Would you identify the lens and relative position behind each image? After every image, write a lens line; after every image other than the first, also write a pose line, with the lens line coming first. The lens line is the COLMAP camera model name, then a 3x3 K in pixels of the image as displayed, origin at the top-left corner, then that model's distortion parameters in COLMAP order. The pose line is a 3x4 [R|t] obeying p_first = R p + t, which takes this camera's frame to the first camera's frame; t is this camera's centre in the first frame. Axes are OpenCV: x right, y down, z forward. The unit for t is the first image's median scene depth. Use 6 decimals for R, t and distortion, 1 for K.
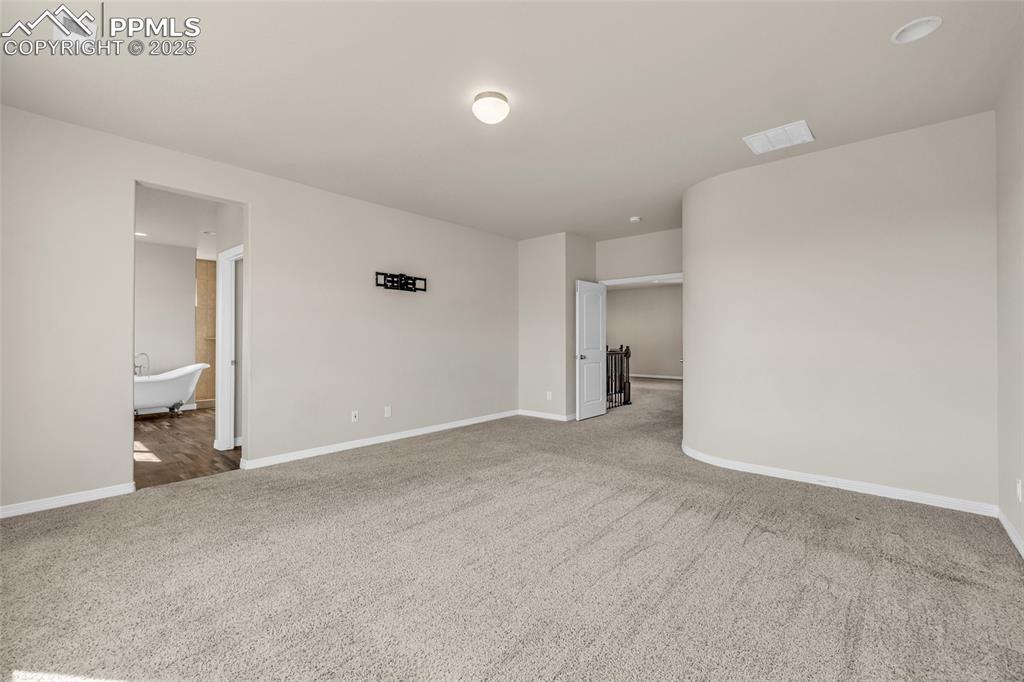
lens RADIAL K [[429.6, 0, 511.0], [0, 429.6, 340.1], [0, 0, 1]] dist [0.000114, 0.000840]
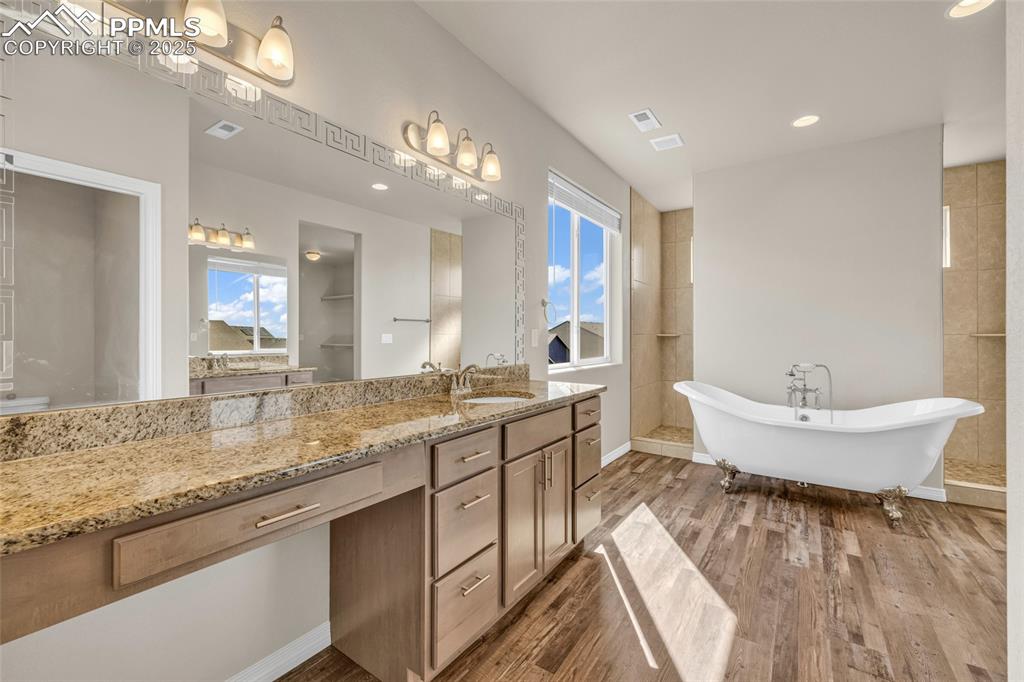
lens RADIAL K [[429.6, 0, 505.0], [0, 429.6, 334.7], [0, 0, 1]] dist [0.000114, 0.000840]
pose [[0.101837, 0.002638, -0.994798, -0.357362], [0.005062, 0.999982, 0.003170, -0.009098], [0.994788, -0.005358, 0.101822, 0.528400]]
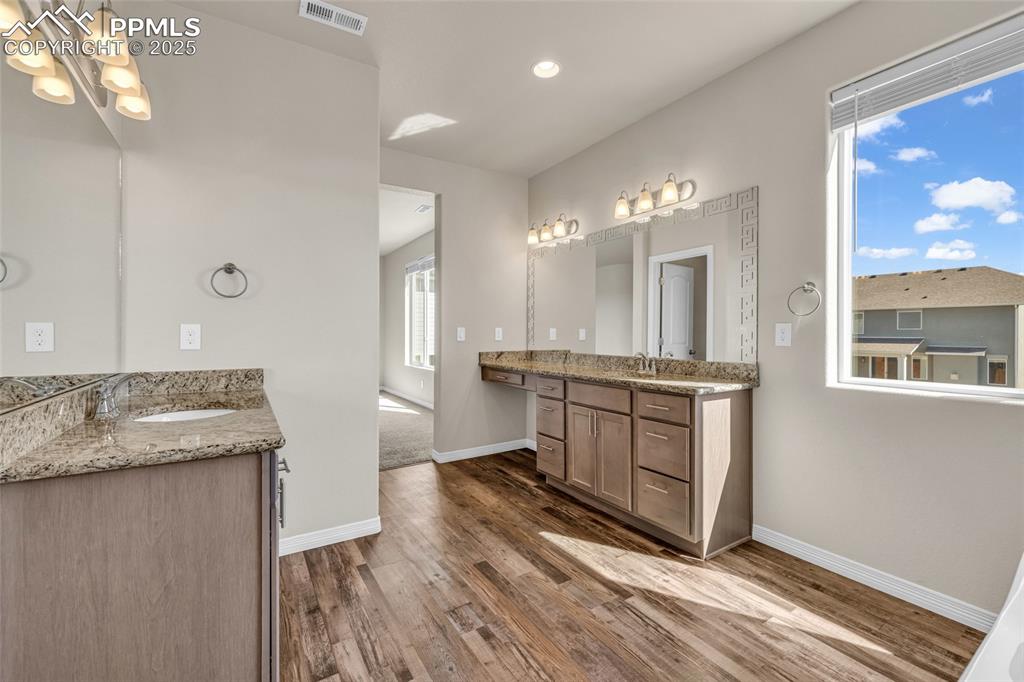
lens RADIAL K [[429.6, 0, 509.1], [0, 429.6, 337.3], [0, 0, 1]] dist [0.000114, 0.000840]
pose [[-0.956042, -0.006194, 0.293164, -0.659214], [-0.007022, 0.999974, -0.001773, -0.000398], [-0.293145, -0.003753, -0.956061, 0.974229]]
